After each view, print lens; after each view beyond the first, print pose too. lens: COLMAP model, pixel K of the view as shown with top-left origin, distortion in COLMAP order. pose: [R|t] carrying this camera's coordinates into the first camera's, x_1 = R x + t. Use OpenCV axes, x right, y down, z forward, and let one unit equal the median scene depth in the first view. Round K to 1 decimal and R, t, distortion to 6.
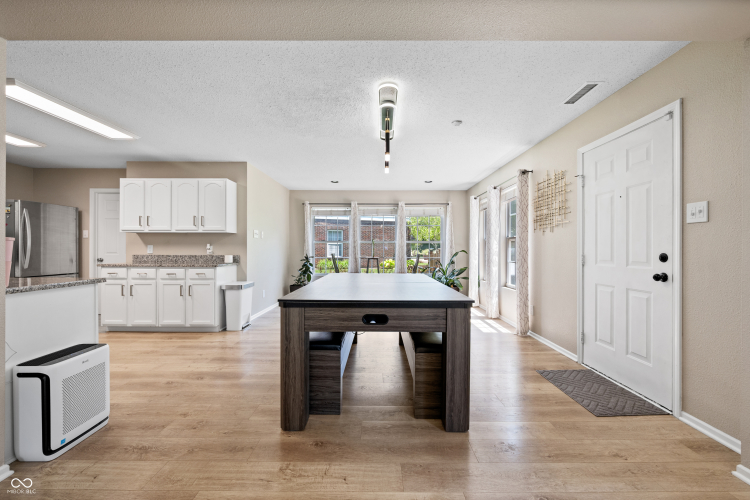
lens RADIAL K [[310.5, 0, 376.2], [0, 310.5, 246.9], [0, 0, 1]] dist [-0.000663, -0.000019]
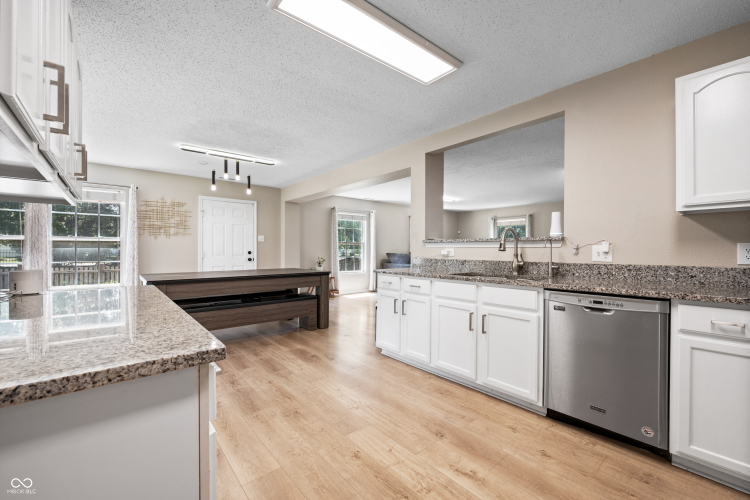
lens RADIAL K [[311.7, 0, 375.0], [0, 311.7, 250.0], [0, 0, 1]] dist [-0.000308, -0.000063]
pose [[-0.644650, -0.003488, 0.764470, -0.941739], [-0.008672, 0.999959, -0.002751, 0.003391], [-0.764429, -0.008403, -0.644653, 0.913145]]
